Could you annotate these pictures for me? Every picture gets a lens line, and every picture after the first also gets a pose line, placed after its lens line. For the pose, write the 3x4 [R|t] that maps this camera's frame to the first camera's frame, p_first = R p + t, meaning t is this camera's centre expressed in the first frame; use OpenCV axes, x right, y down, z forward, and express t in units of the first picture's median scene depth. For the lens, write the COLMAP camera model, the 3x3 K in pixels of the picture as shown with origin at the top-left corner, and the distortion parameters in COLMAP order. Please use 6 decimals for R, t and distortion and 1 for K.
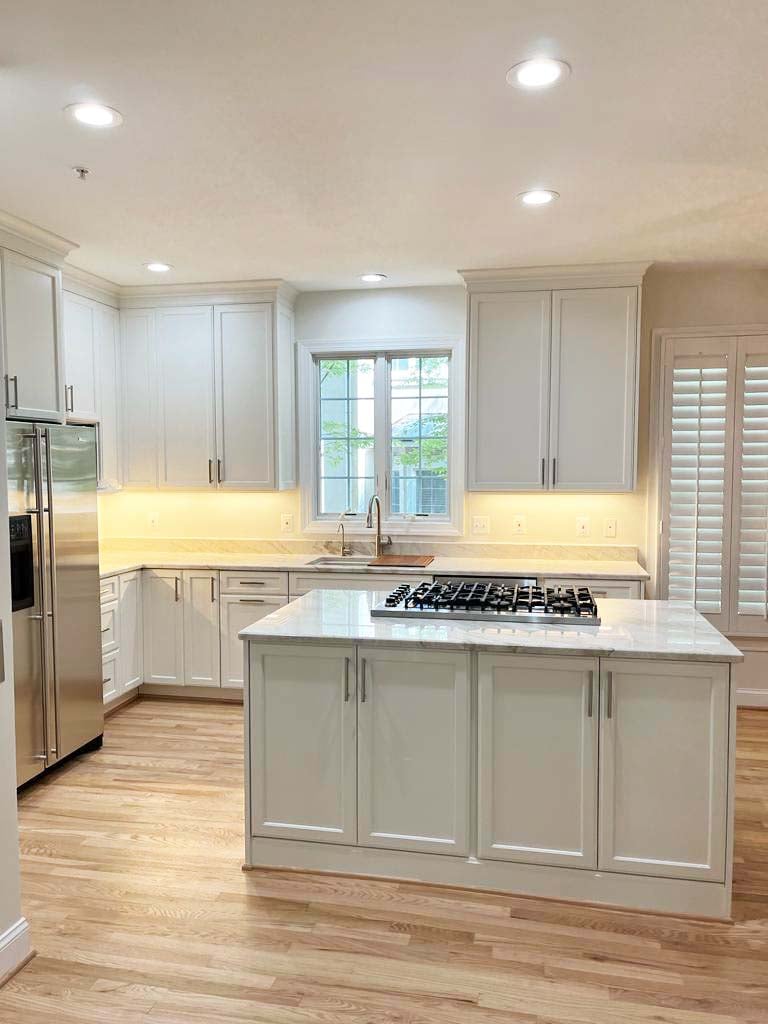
lens RADIAL K [[781.4, 0, 387.1], [0, 781.4, 507.5], [0, 0, 1]] dist [0.031136, -0.010106]
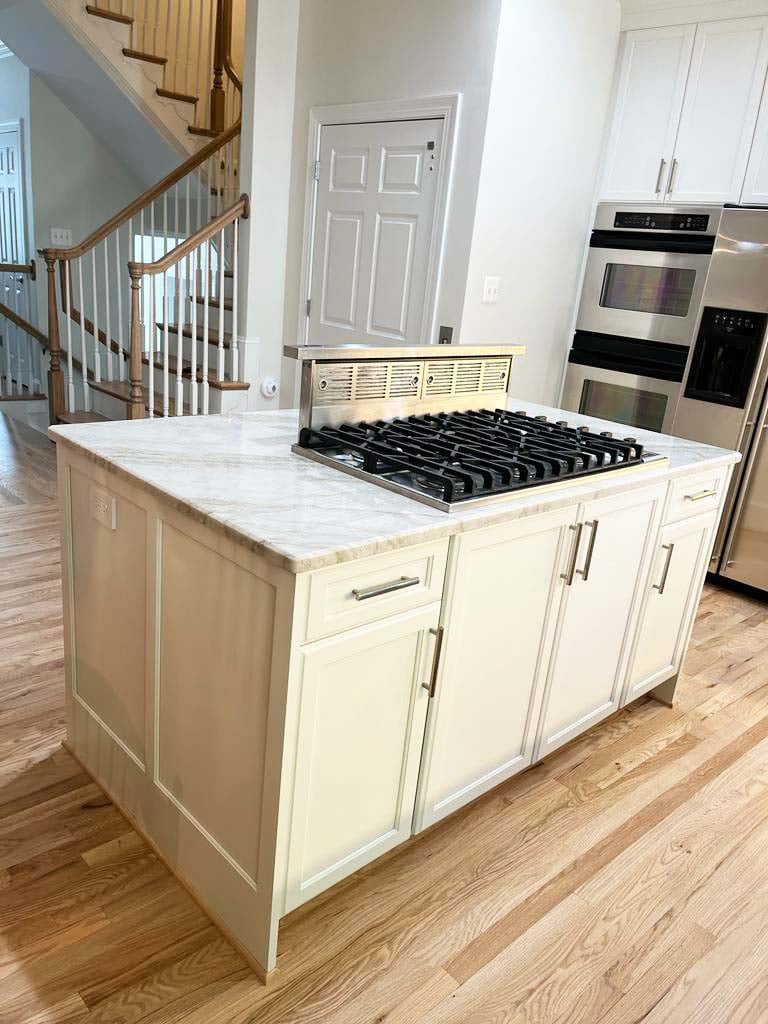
lens RADIAL K [[777.0, 0, 382.0], [0, 777.0, 518.7], [0, 0, 1]] dist [0.082518, -0.118832]
pose [[-0.579374, 0.206841, -0.788380, 0.520999], [-0.143039, 0.926449, 0.348183, -0.021915], [0.802413, 0.314497, -0.507174, 0.992762]]
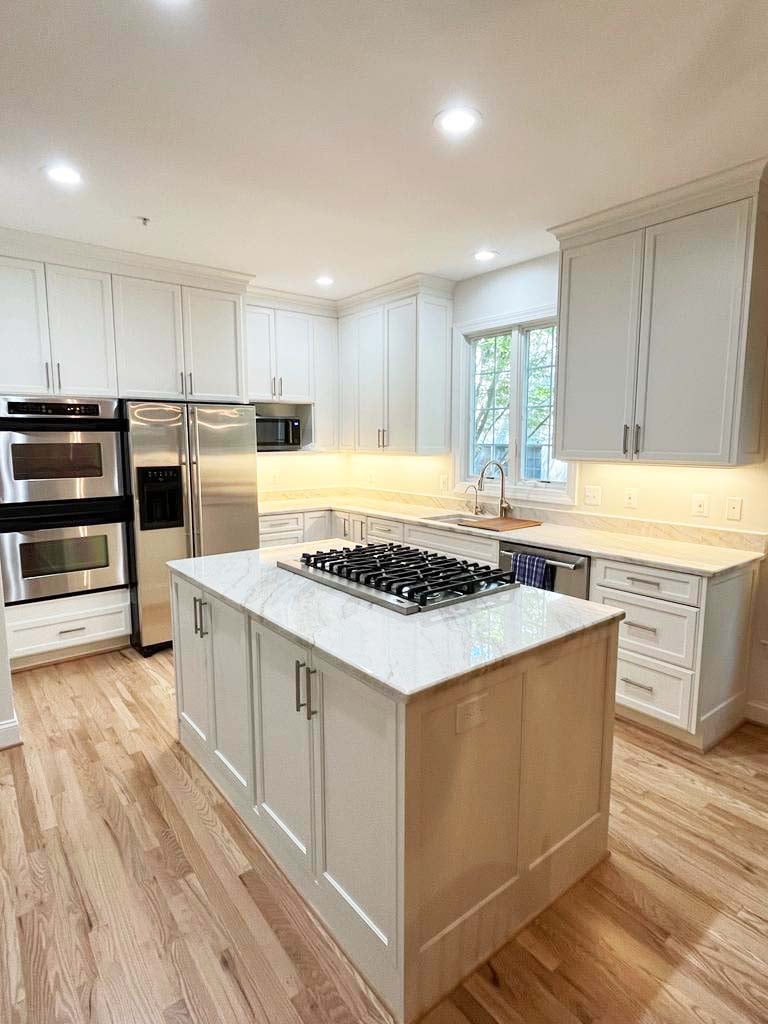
lens RADIAL K [[561.7, 0, 382.7], [0, 561.7, 505.4], [0, 0, 1]] dist [-0.005052, -0.001618]
pose [[0.760560, 0.079735, -0.644353, 0.444502], [-0.038103, 0.996201, 0.078299, -0.011408], [0.648148, -0.035000, 0.760709, 0.362736]]
